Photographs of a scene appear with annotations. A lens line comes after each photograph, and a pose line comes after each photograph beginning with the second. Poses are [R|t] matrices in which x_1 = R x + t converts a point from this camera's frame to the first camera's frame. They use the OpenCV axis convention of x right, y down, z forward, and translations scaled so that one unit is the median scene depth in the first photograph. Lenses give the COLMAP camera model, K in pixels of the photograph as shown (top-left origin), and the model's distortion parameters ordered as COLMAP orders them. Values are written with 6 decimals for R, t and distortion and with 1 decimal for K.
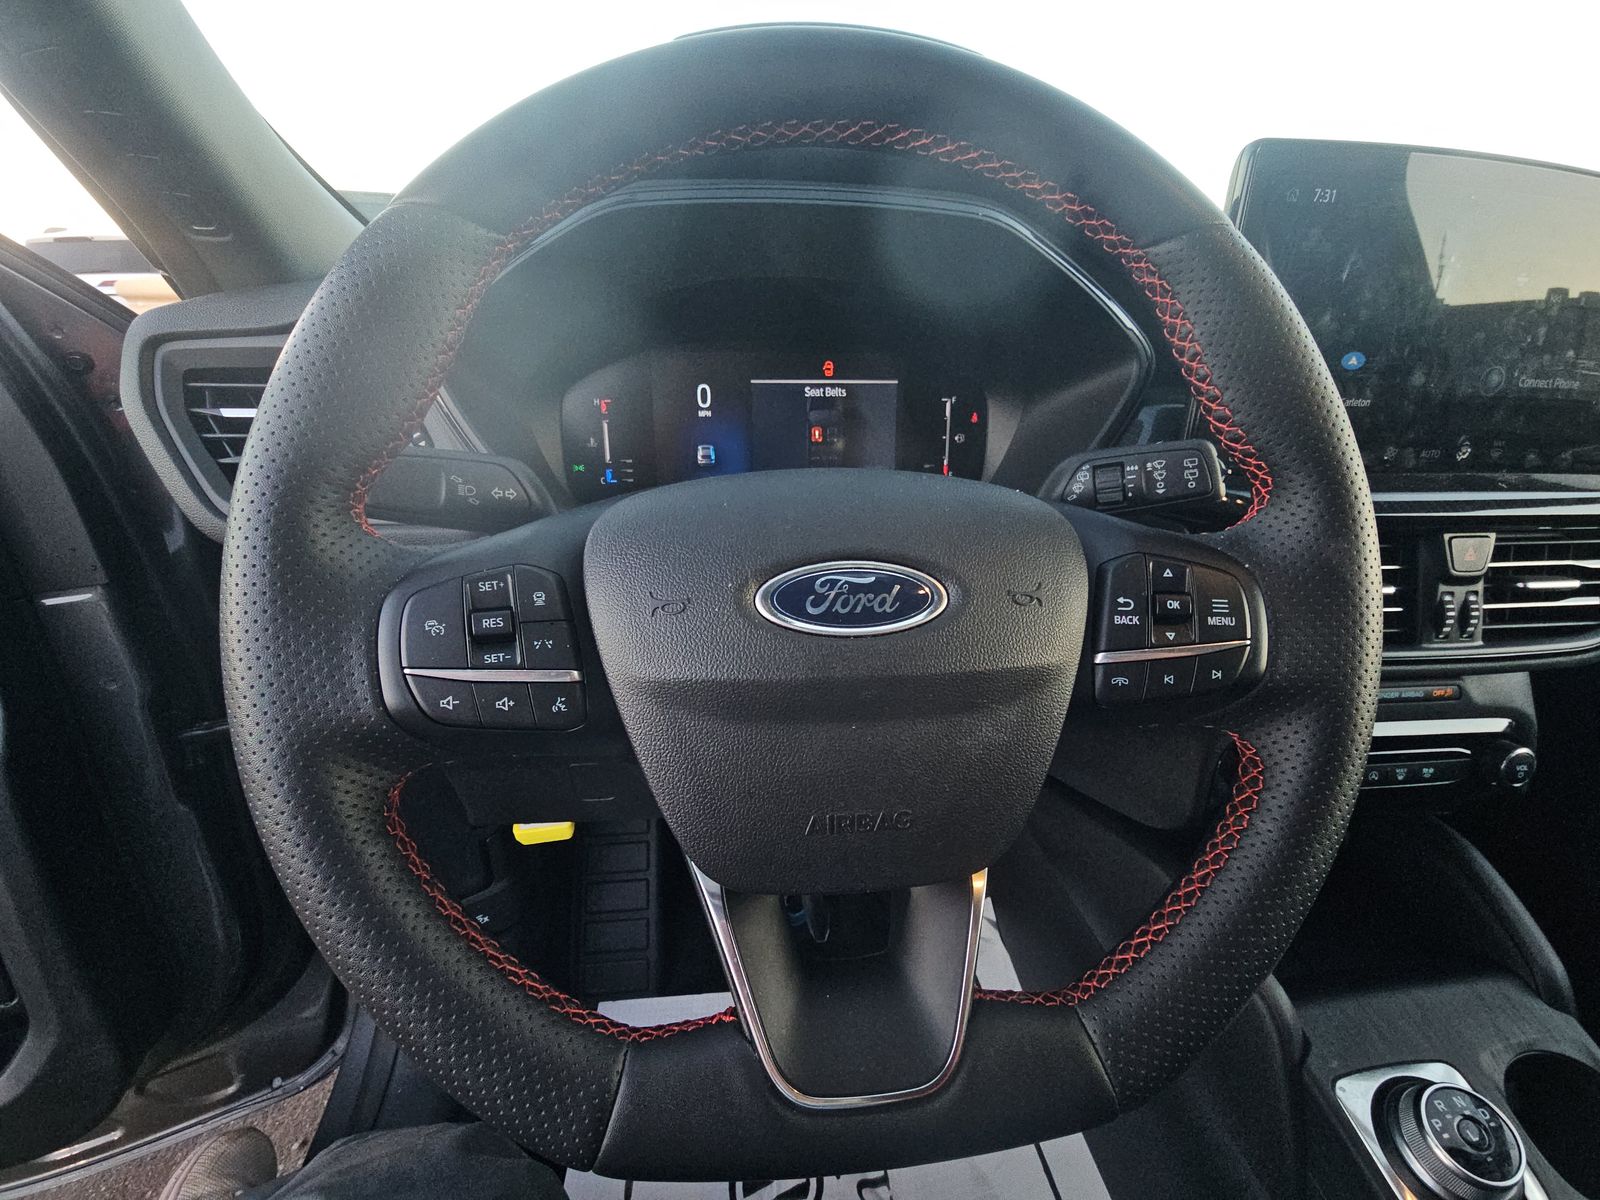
lens RADIAL K [[634.5, 0, 796.7], [0, 634.5, 605.2], [0, 0, 1]] dist [-0.004046, -0.000213]
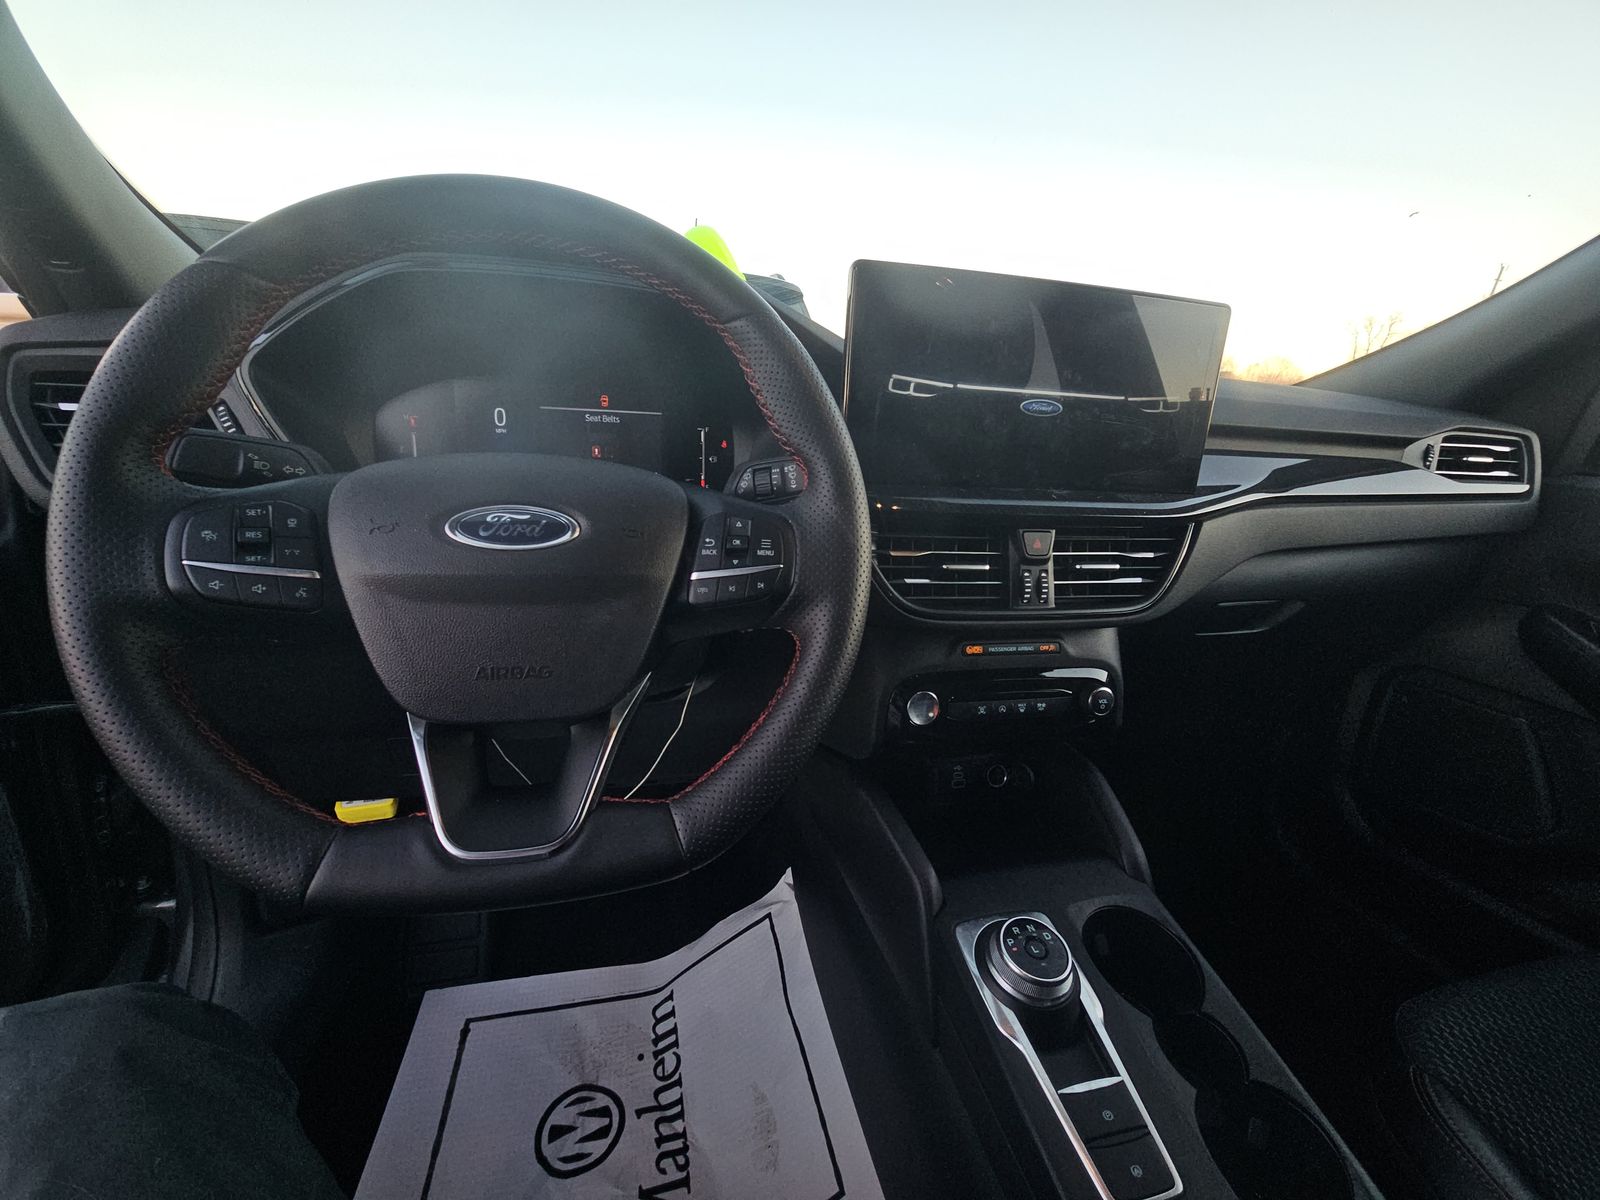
lens RADIAL K [[653.1, 0, 800.0], [0, 653.1, 600.0], [0, 0, 1]] dist [0.022026, -0.009821]
pose [[0.989196, 0.005748, 0.146486, 0.340044], [0.007149, 0.996150, -0.087370, 0.192980], [-0.146425, 0.087474, 0.985347, -0.426917]]
